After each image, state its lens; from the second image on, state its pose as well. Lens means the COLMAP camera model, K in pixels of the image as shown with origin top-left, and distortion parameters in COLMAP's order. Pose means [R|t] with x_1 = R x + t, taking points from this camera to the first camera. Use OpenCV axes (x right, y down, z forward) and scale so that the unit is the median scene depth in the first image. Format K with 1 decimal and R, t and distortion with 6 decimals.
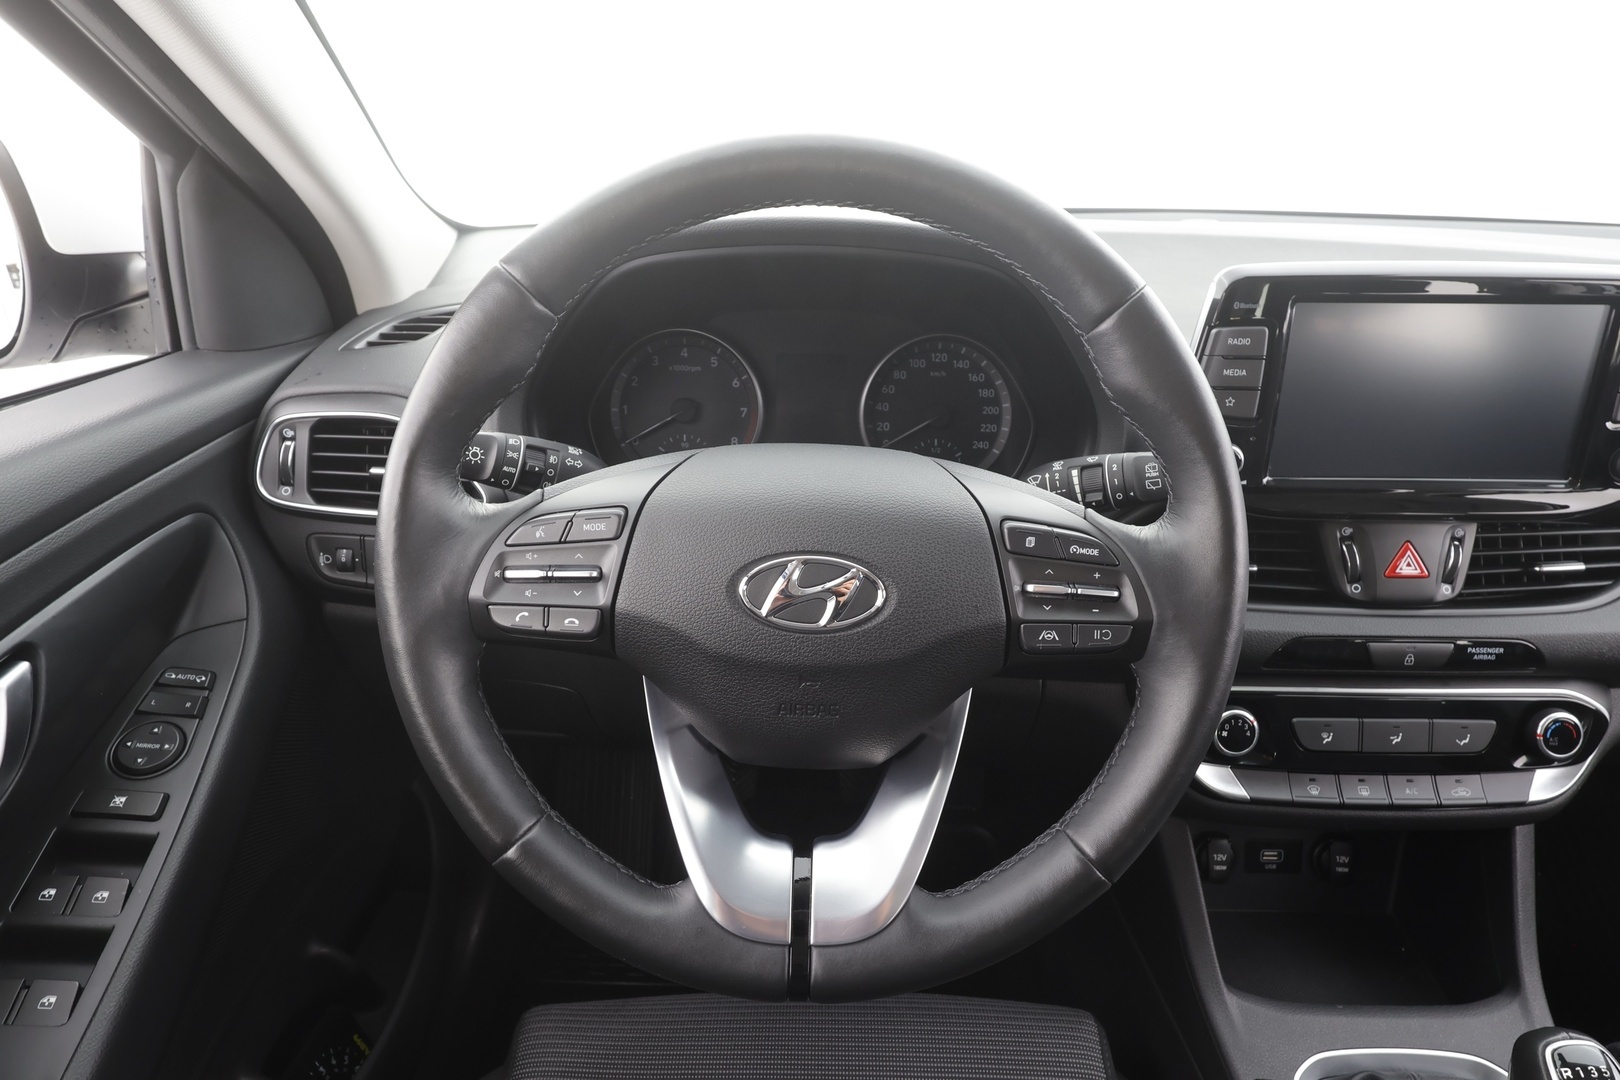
lens RADIAL K [[960.5, 0, 811.3], [0, 960.5, 545.2], [0, 0, 1]] dist [0.007506, -0.003161]
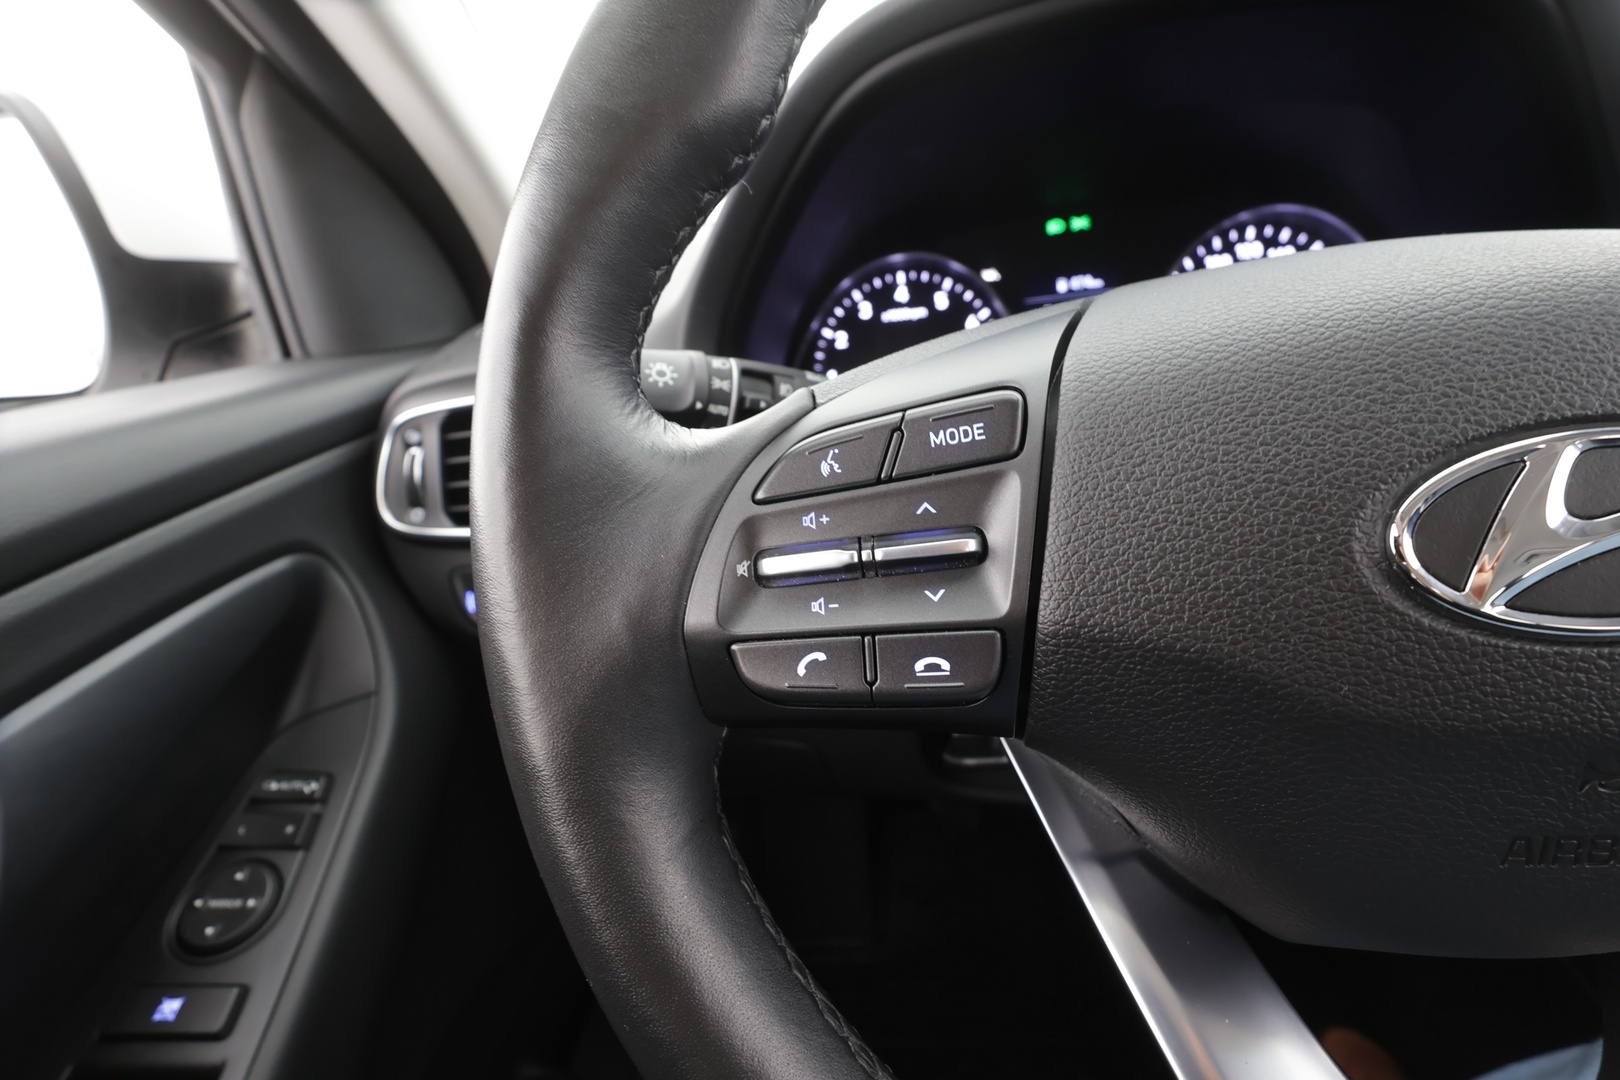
lens RADIAL K [[754.4, 0, 812.5], [0, 754.4, 542.0], [0, 0, 1]] dist [-0.009452, 0.004093]
pose [[0.986552, -0.108793, -0.121977, -0.200771], [0.102846, 0.993228, -0.054053, 0.031079], [0.127032, 0.040781, 0.991060, 0.530255]]
